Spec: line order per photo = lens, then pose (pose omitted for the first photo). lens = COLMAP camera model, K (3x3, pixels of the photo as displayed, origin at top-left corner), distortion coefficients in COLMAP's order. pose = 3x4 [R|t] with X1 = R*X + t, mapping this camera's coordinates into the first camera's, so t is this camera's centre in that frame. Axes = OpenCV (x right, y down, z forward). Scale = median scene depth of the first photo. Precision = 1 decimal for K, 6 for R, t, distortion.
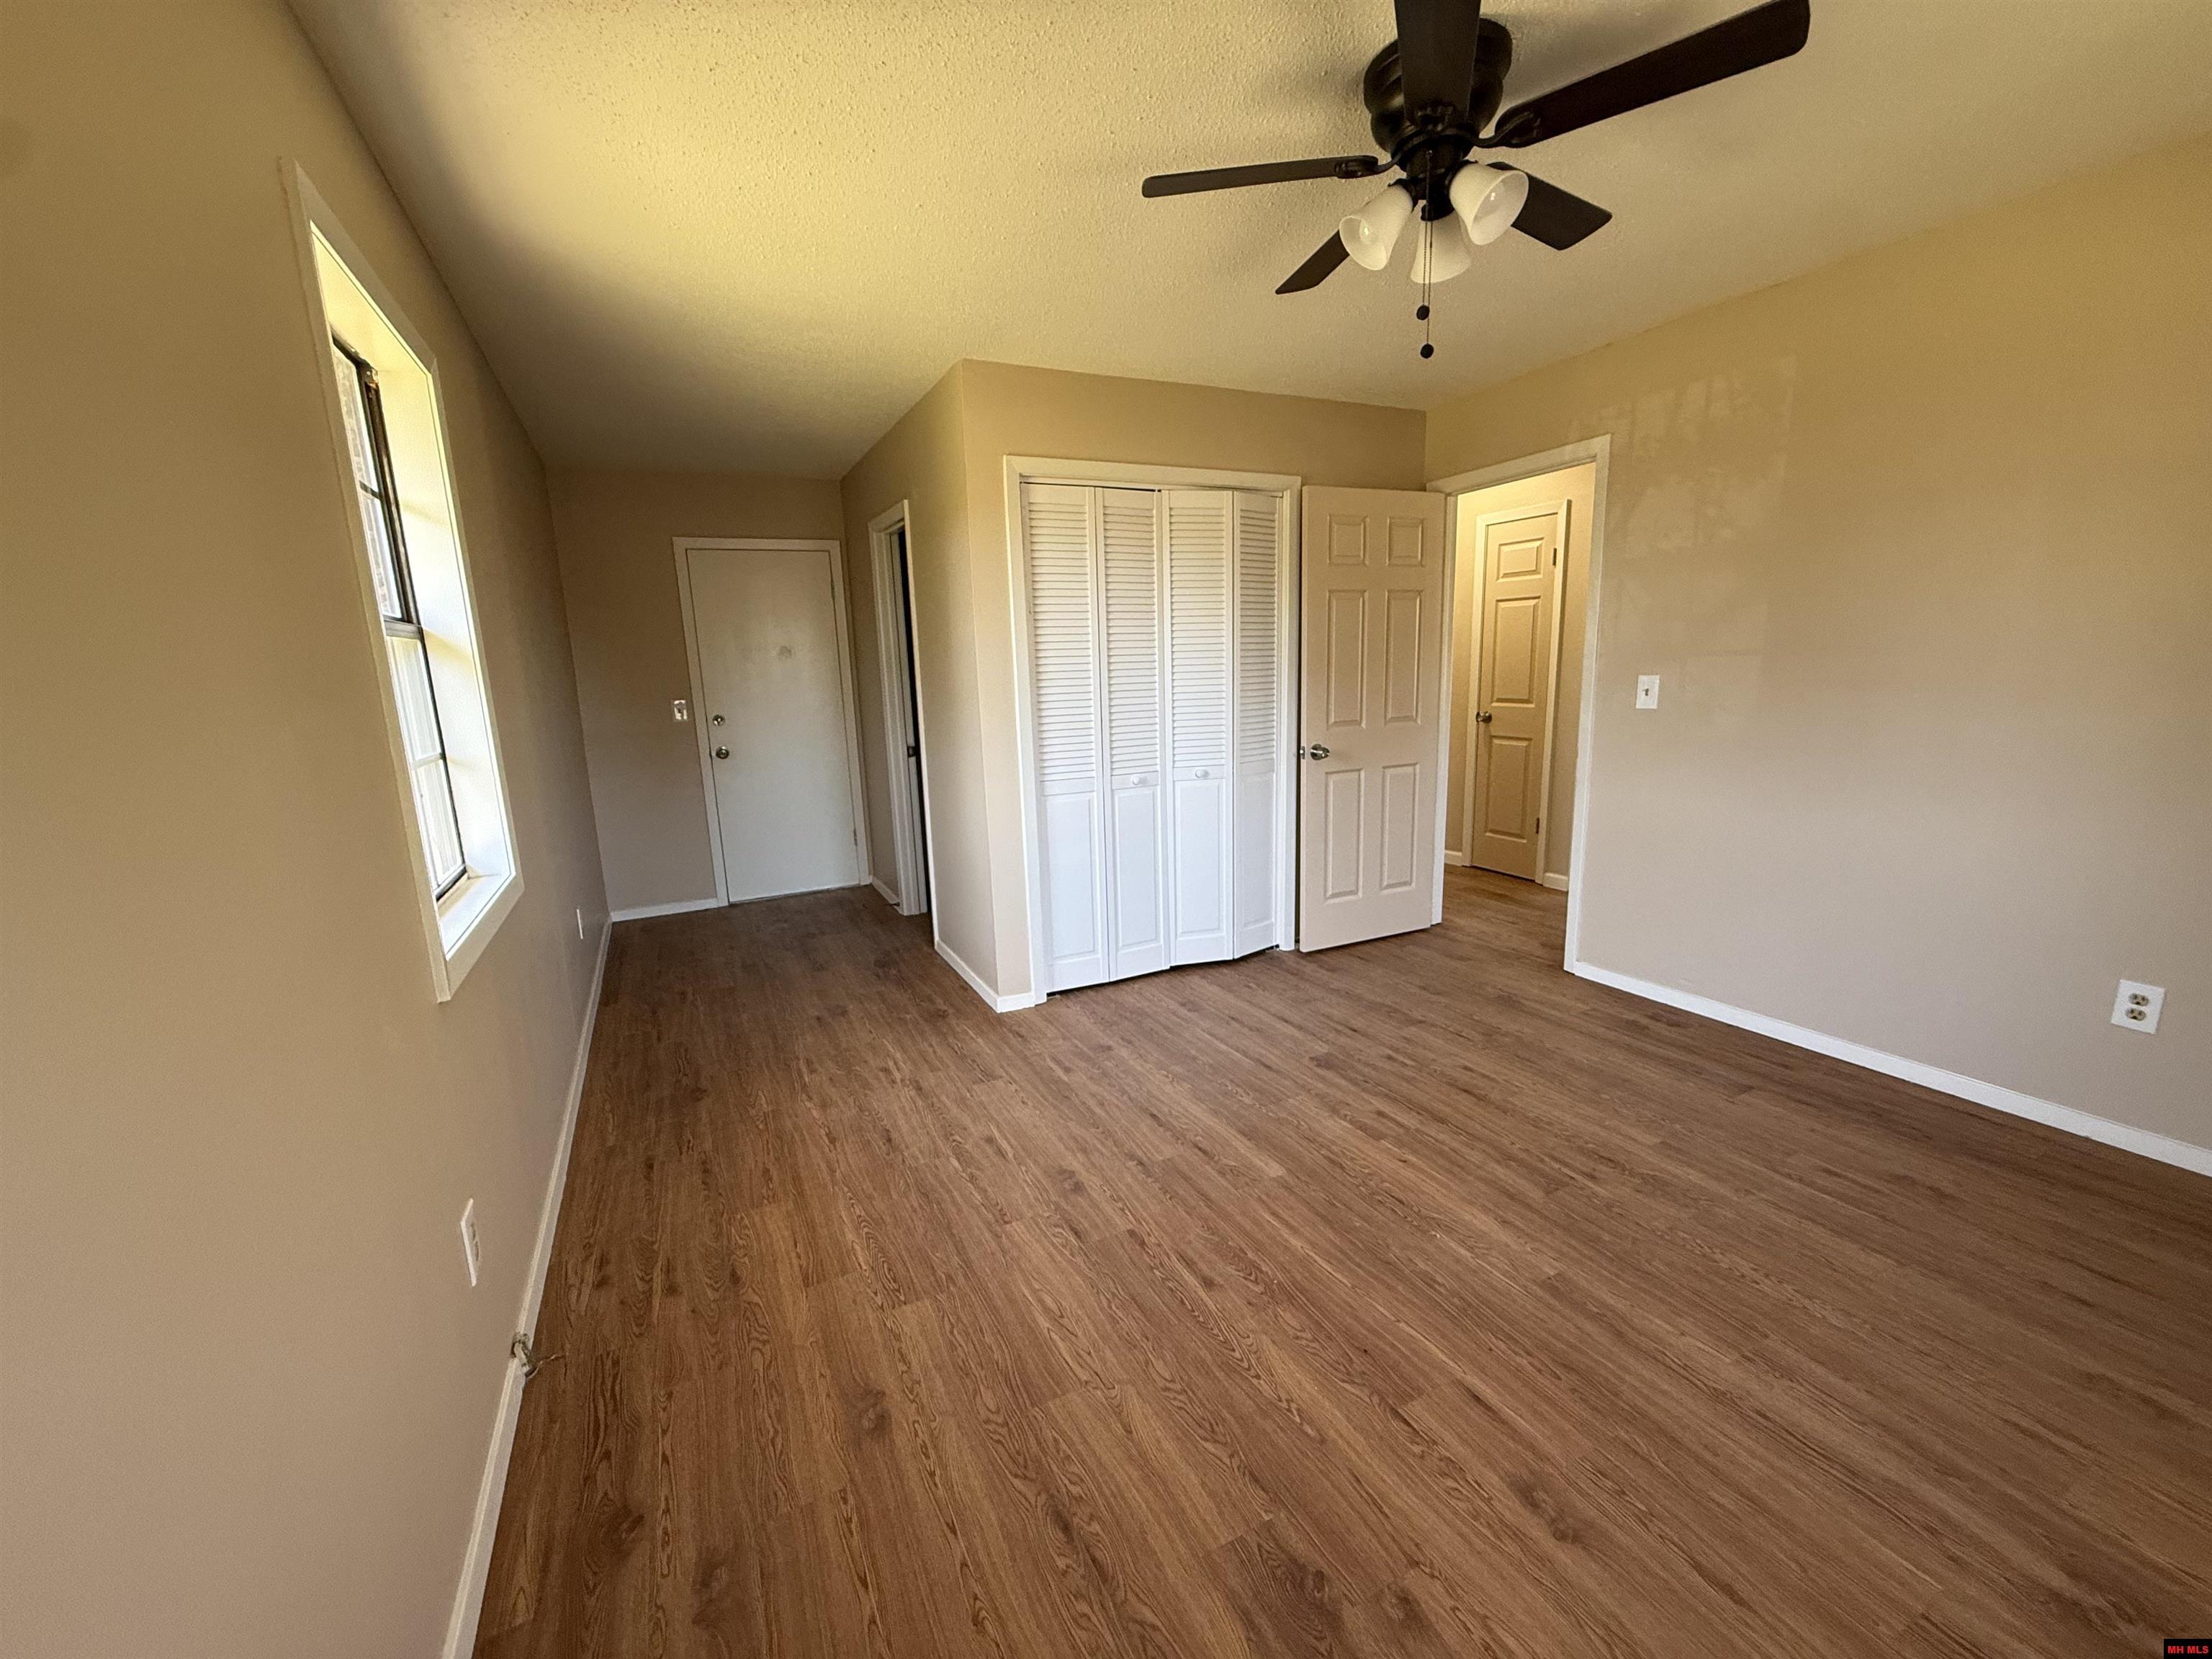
lens RADIAL K [[878.5, 0, 1095.9], [0, 878.5, 828.3], [0, 0, 1]] dist [-0.000419, -0.000129]
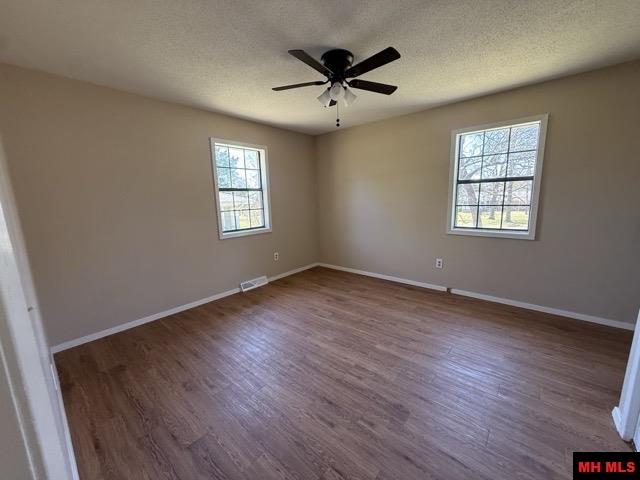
lens RADIAL K [[254.2, 0, 317.1], [0, 254.2, 239.7], [0, 0, 1]] dist [-0.000419, -0.000129]
pose [[-0.917916, 0.130720, -0.374623, 0.731759], [-0.010771, 0.935613, 0.352862, -0.337336], [0.396628, 0.327933, -0.857407, 1.607194]]
